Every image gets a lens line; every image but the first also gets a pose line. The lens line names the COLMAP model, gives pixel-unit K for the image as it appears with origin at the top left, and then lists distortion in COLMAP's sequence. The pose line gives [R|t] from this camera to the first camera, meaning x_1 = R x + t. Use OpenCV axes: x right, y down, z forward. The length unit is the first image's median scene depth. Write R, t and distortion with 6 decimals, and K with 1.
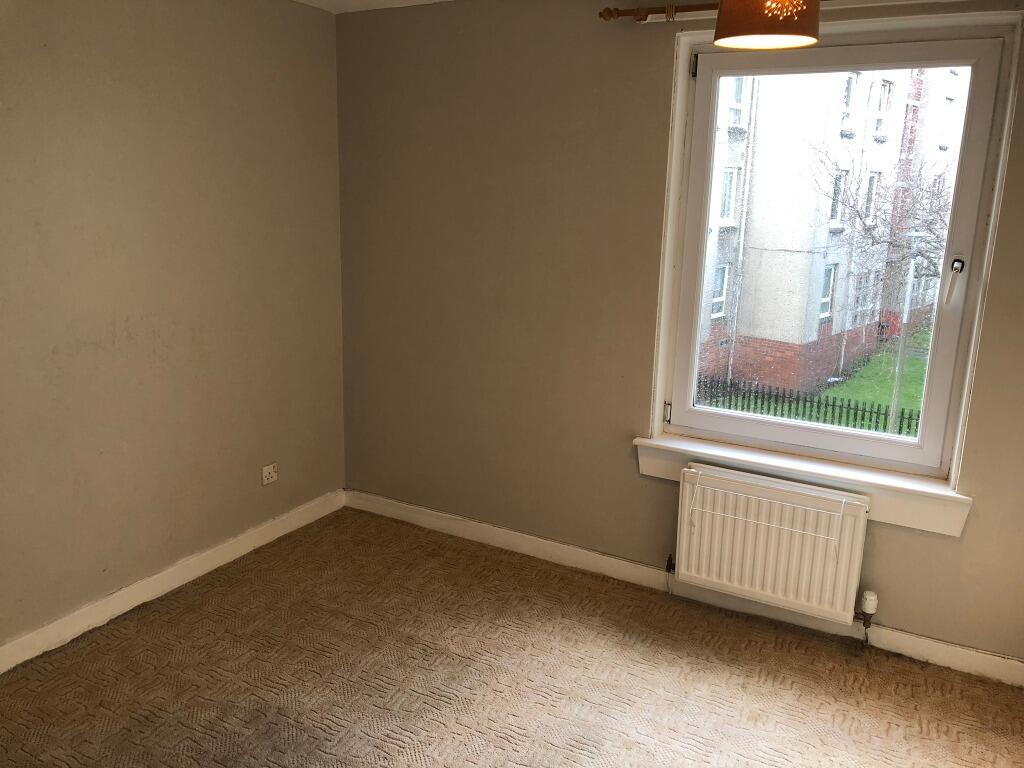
lens RADIAL K [[854.0, 0, 505.4], [0, 854.0, 361.1], [0, 0, 1]] dist [0.004460, 0.006660]
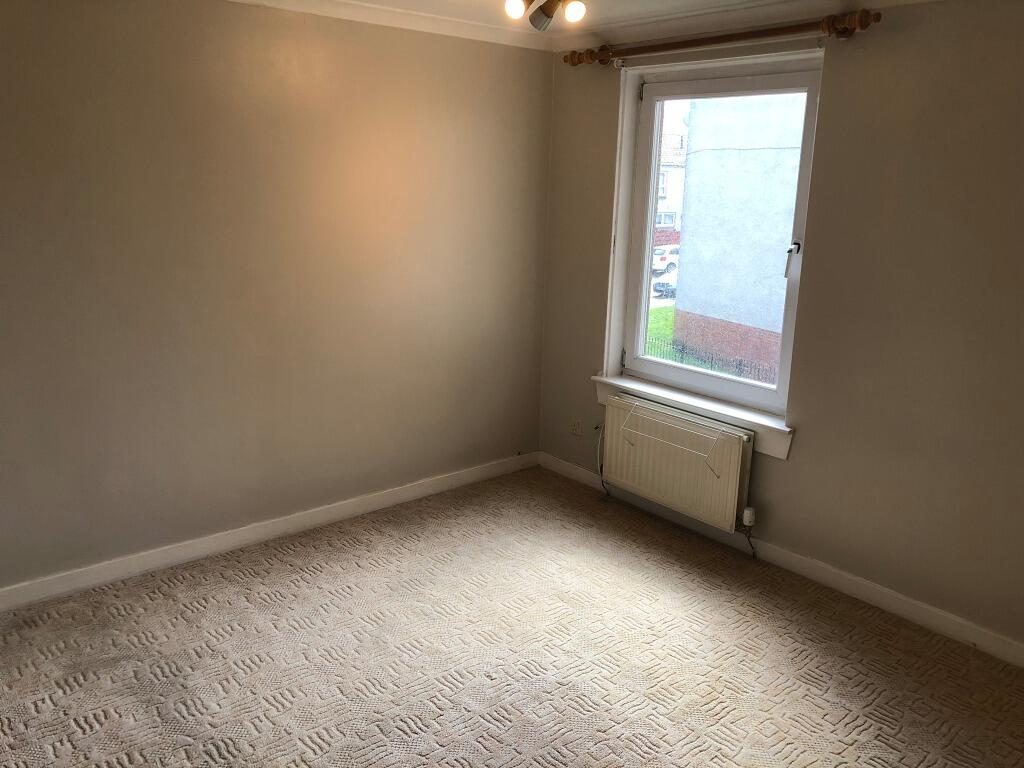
lens RADIAL K [[854.0, 0, 509.8], [0, 854.0, 385.9], [0, 0, 1]] dist [0.004460, 0.006660]
pose [[0.943801, 0.092781, -0.317223, 0.490988], [-0.086721, 0.995679, 0.033201, 0.080164], [0.318933, -0.003826, 0.947769, -0.317585]]
